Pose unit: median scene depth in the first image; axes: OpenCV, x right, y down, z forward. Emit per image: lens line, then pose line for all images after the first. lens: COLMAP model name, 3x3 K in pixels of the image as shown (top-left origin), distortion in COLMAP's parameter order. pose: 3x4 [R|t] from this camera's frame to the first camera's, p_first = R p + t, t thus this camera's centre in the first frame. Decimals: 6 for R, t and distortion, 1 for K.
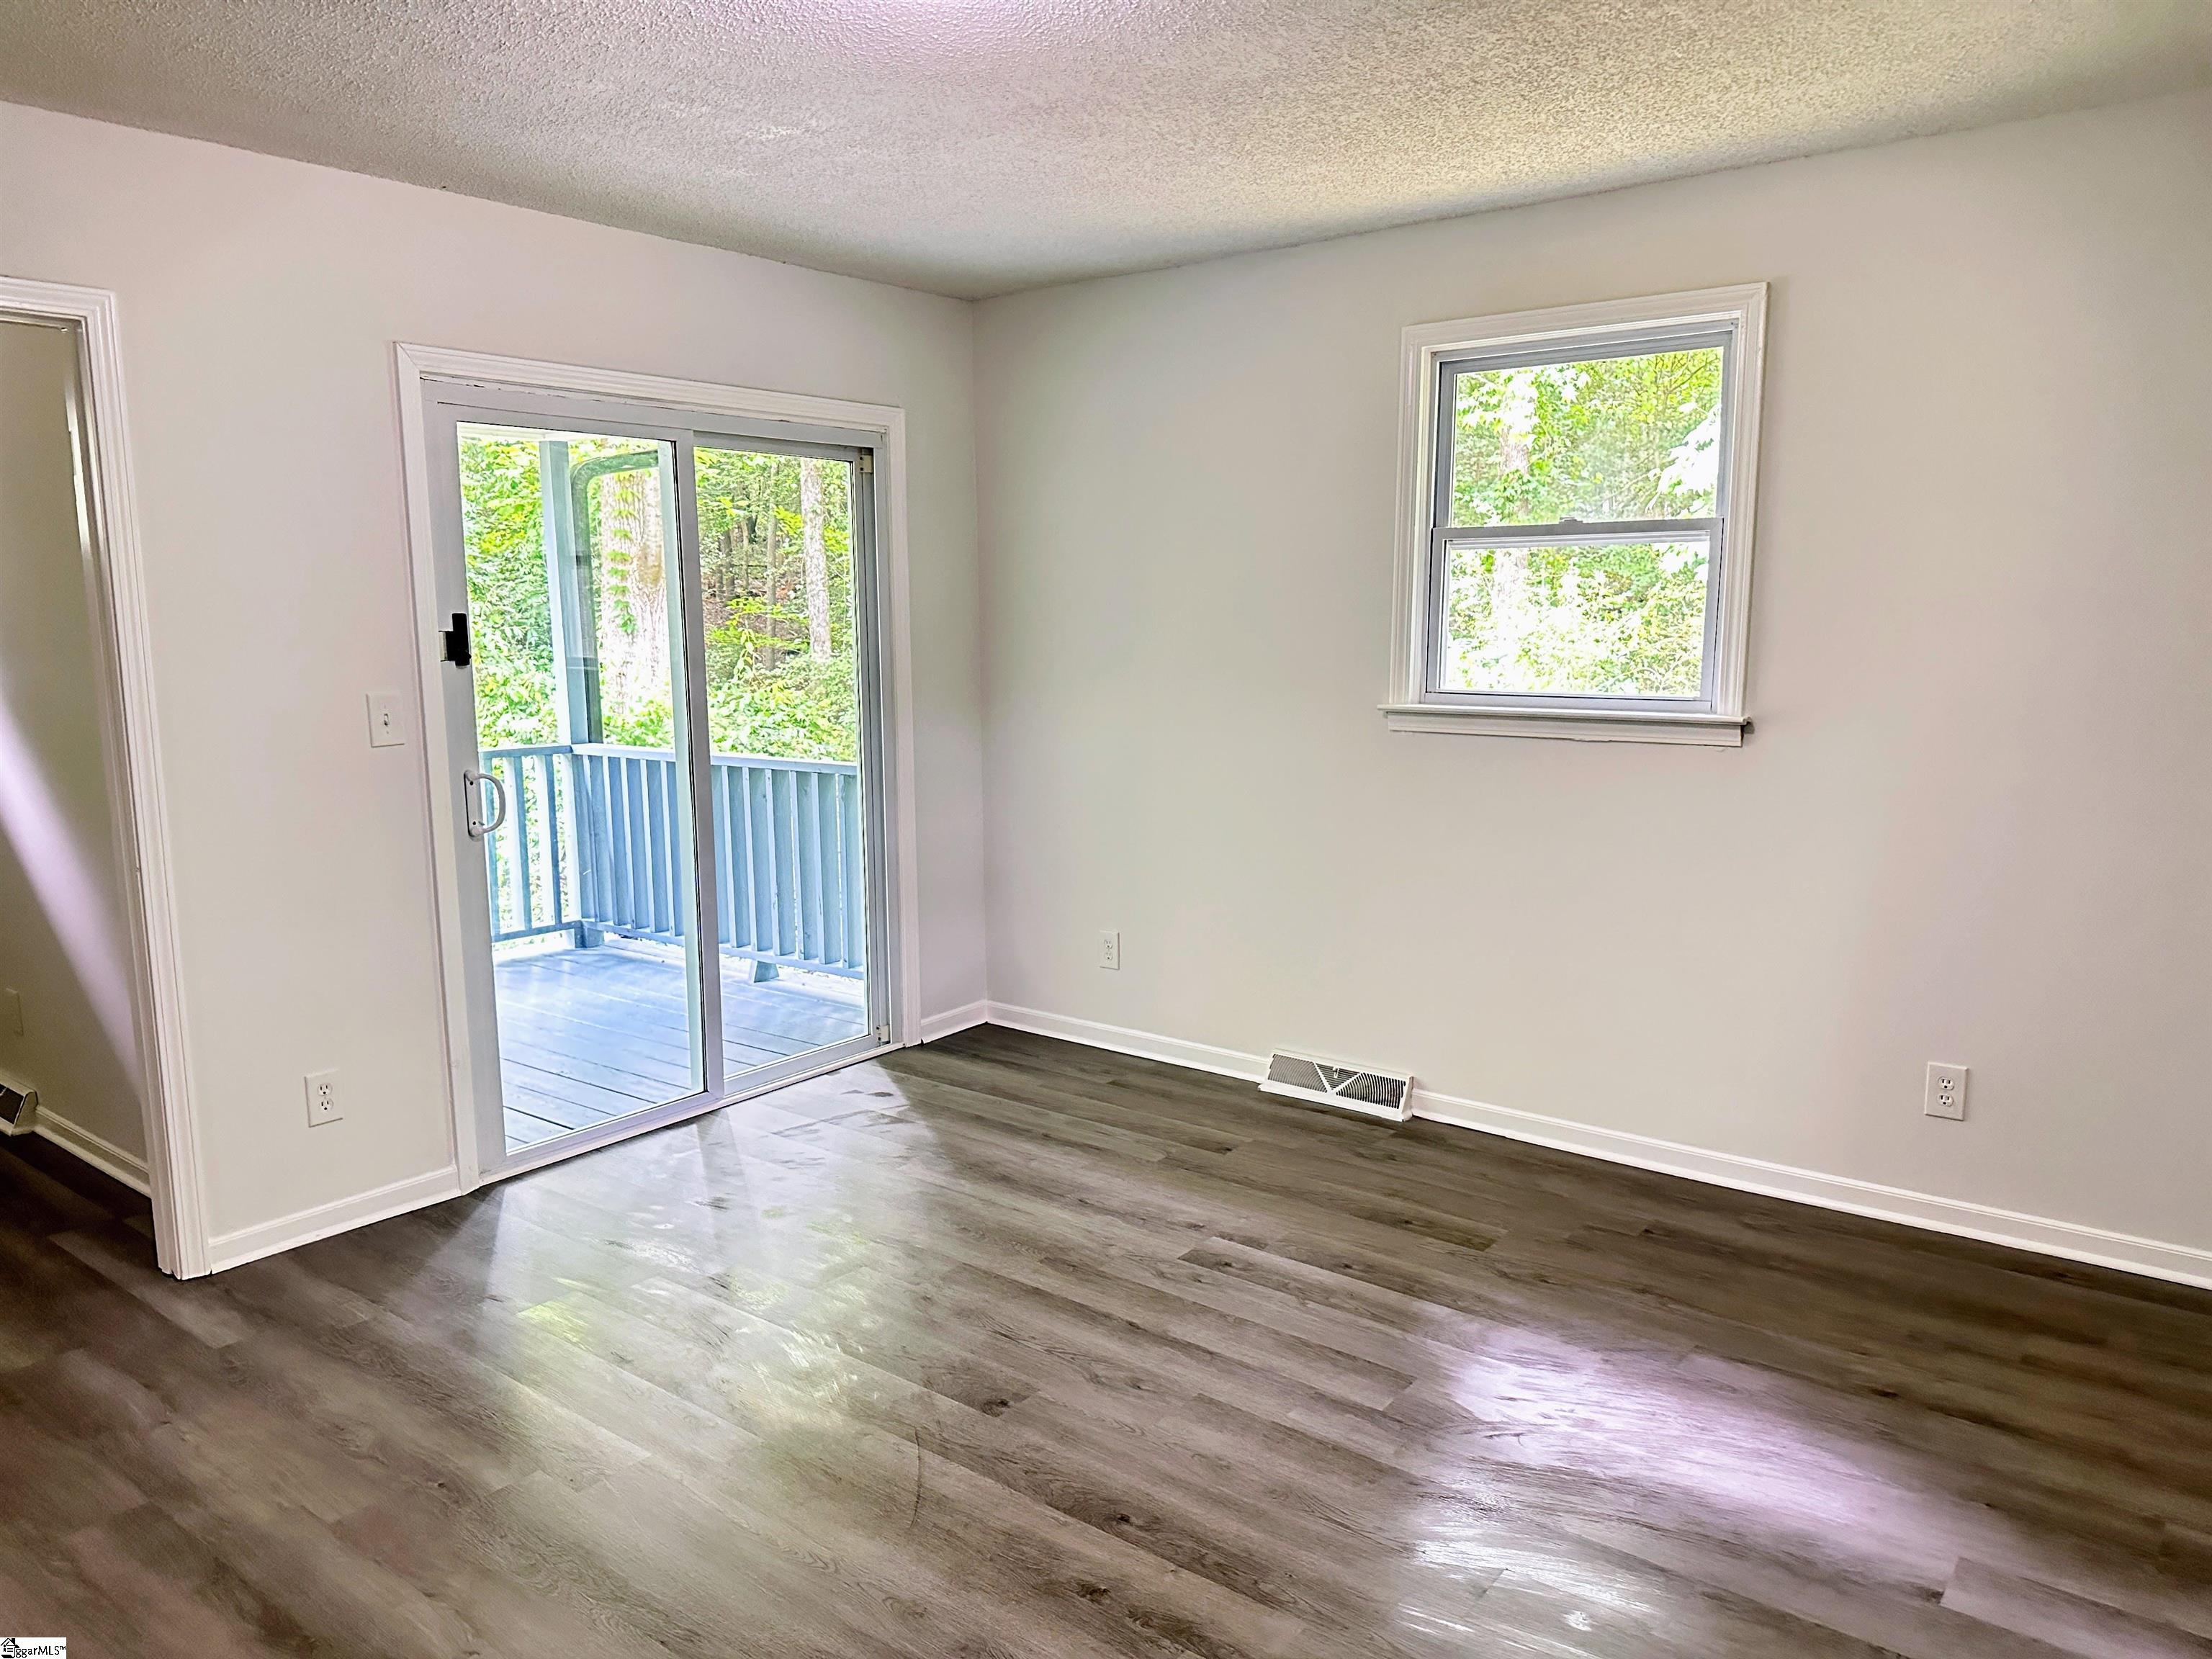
lens RADIAL K [[1551.8, 0, 1101.4], [0, 1551.8, 841.5], [0, 0, 1]] dist [0.052725, -0.048053]
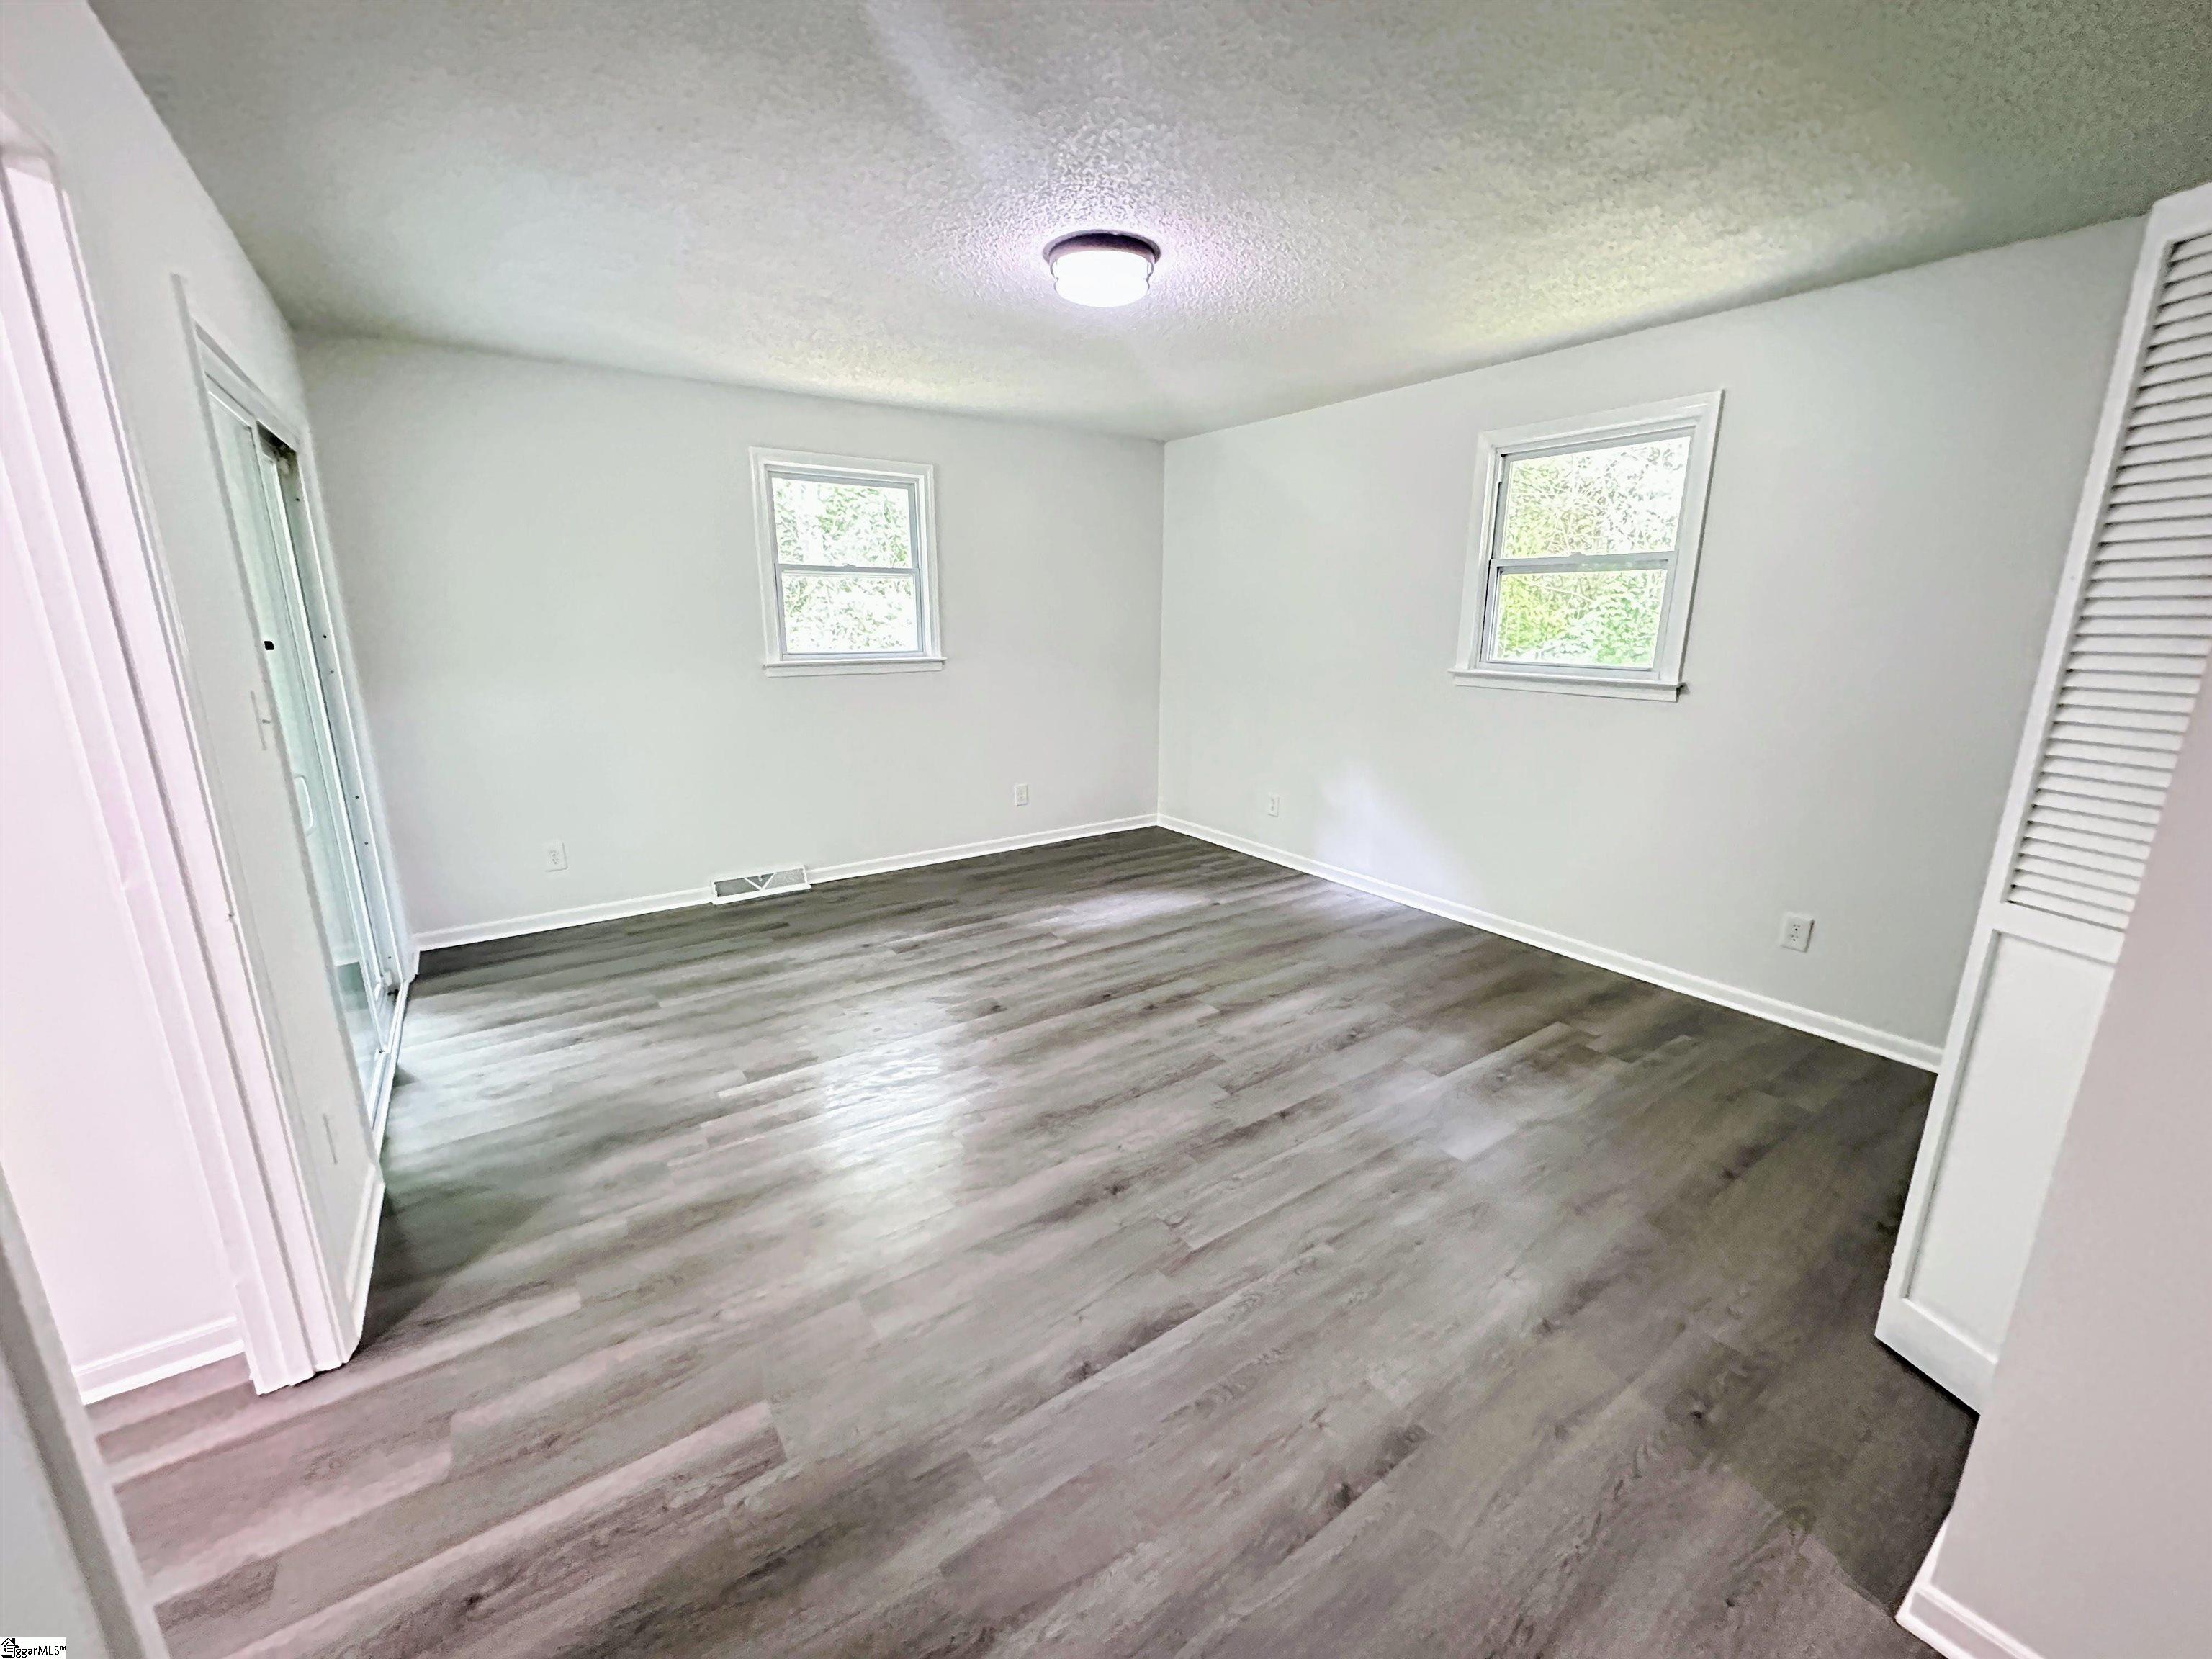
lens RADIAL K [[880.5, 0, 1103.4], [0, 880.5, 820.1], [0, 0, 1]] dist [0.008960, 0.000335]
pose [[0.292521, -0.210433, 0.932818, -0.843978], [0.150511, 0.973460, 0.172403, -0.036007], [-0.944340, 0.089968, 0.316430, 0.411963]]
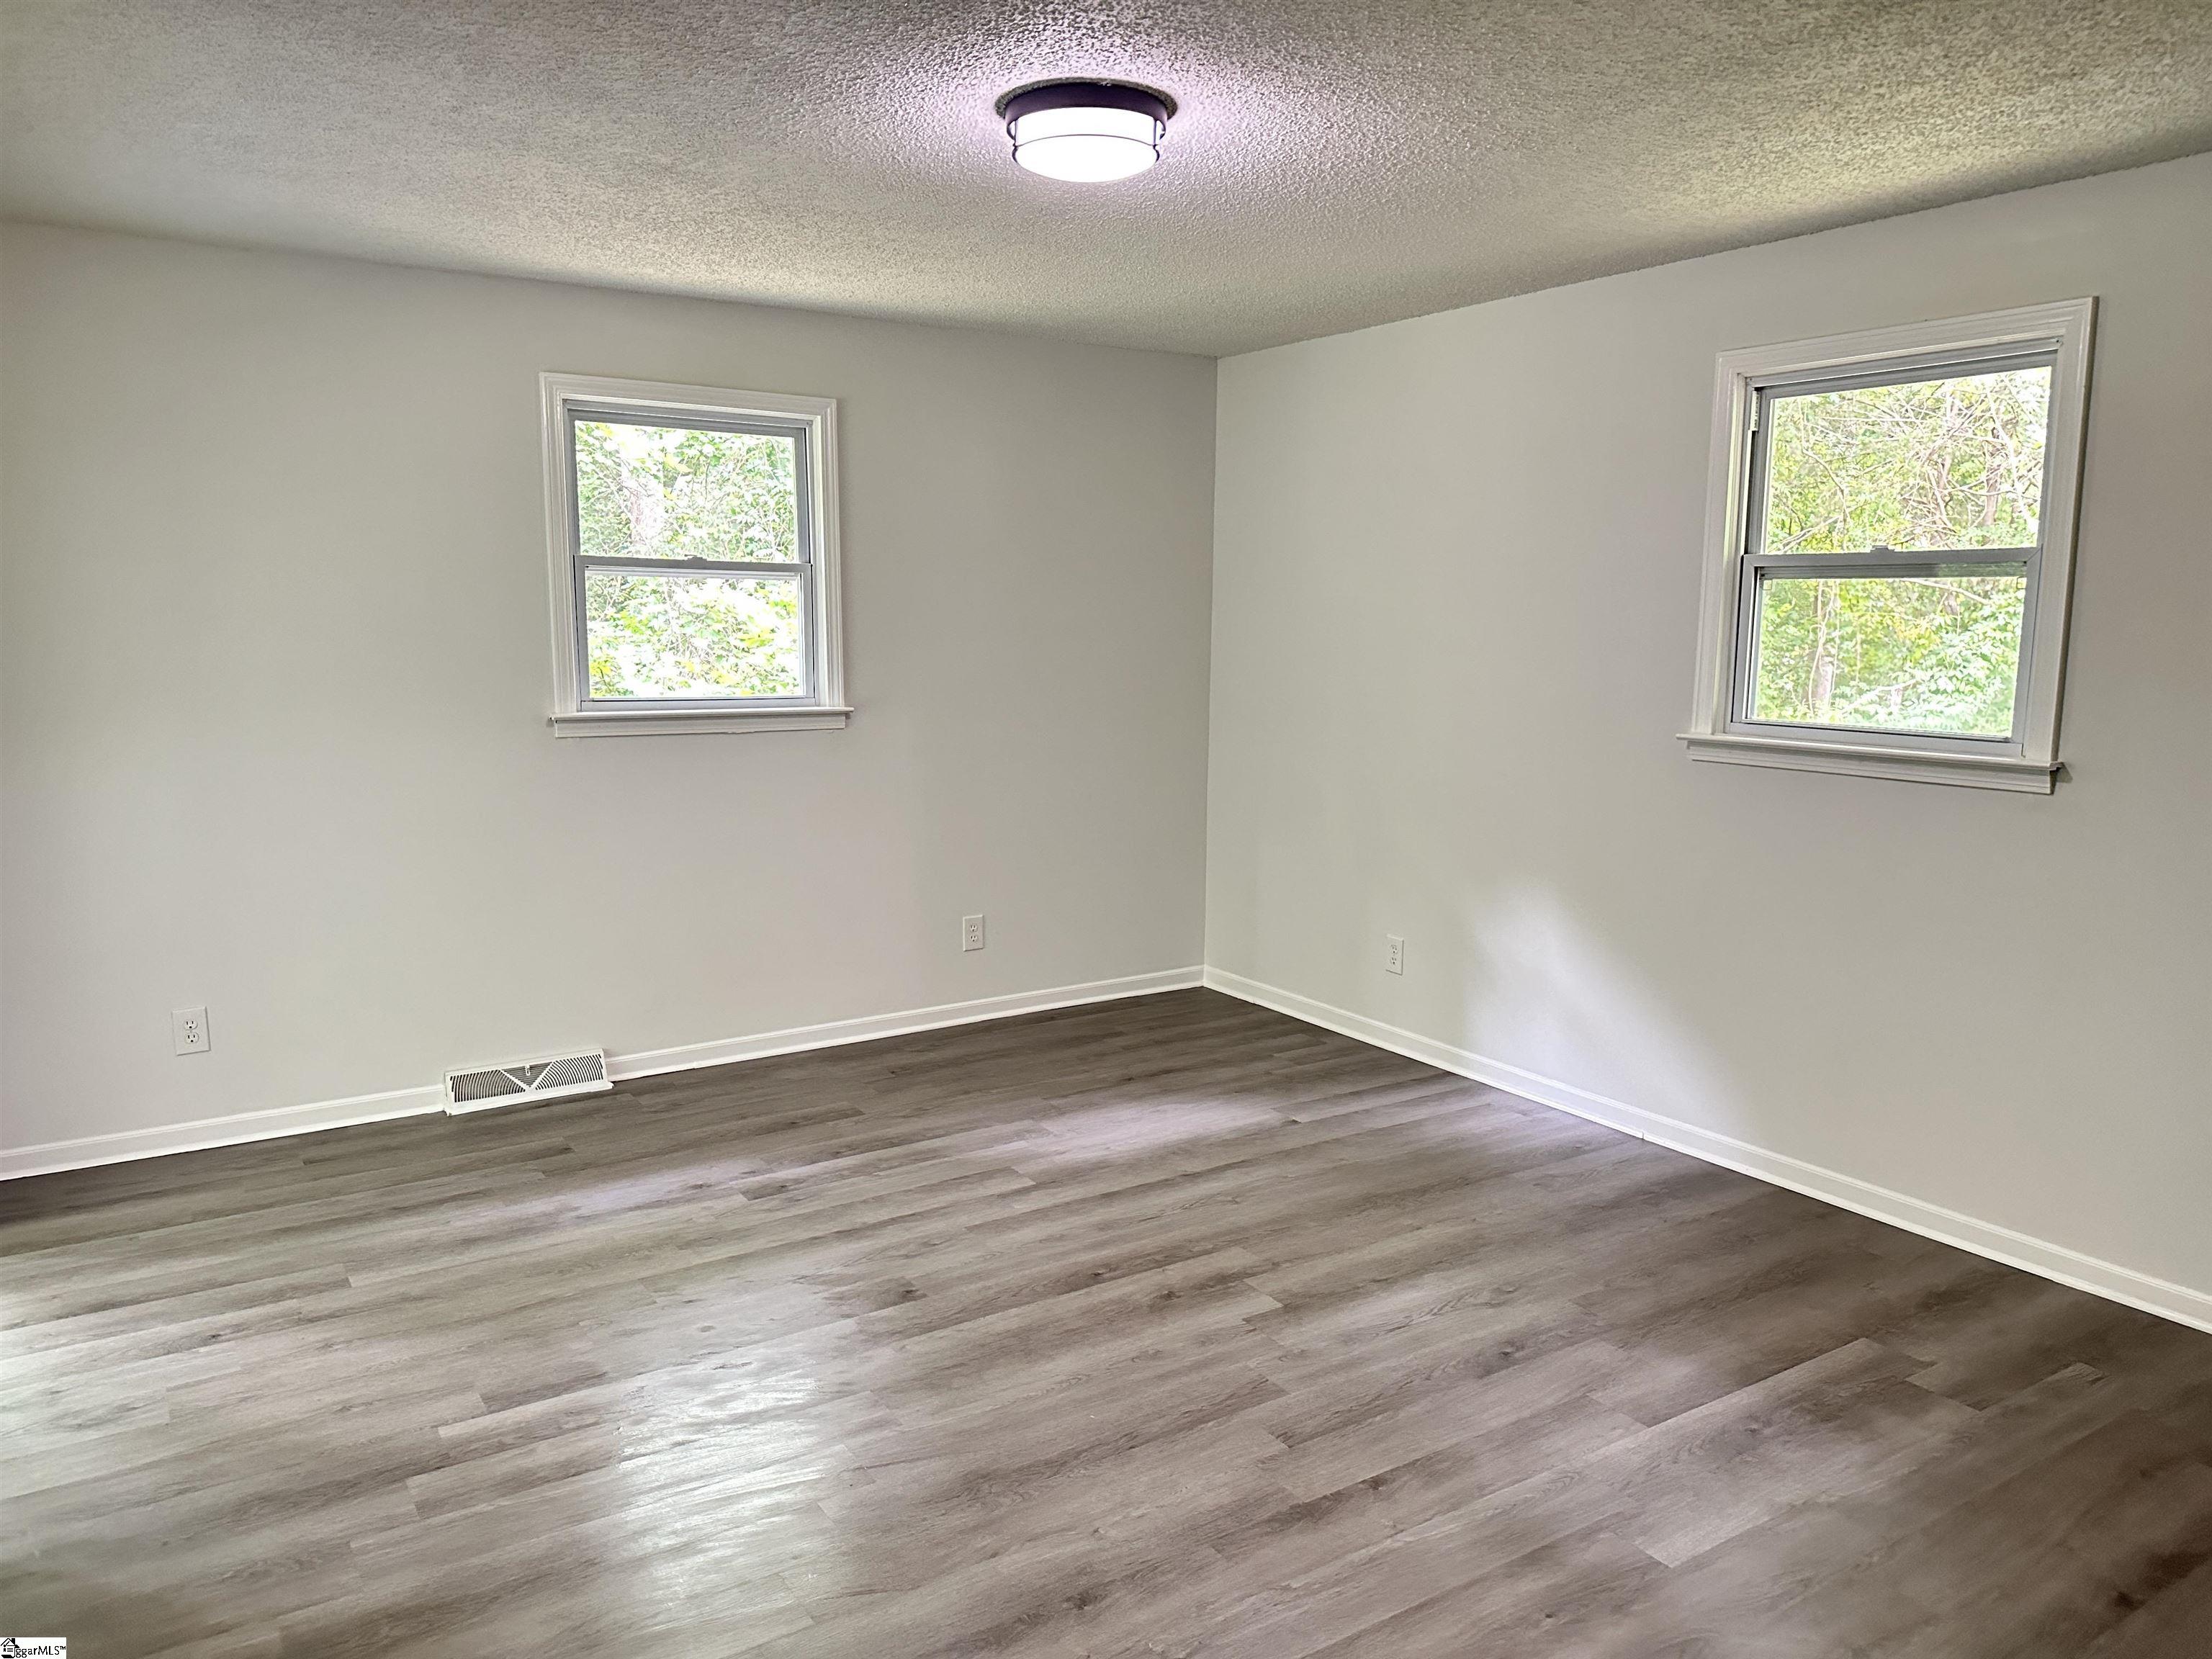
lens RADIAL K [[1551.8, 0, 1103.1], [0, 1551.8, 832.0], [0, 0, 1]] dist [0.052725, -0.048053]
pose [[0.320121, -0.123902, 0.939239, -0.901304], [0.144607, 0.986184, 0.080808, -0.049430], [-0.936275, 0.109952, 0.333616, 0.354742]]
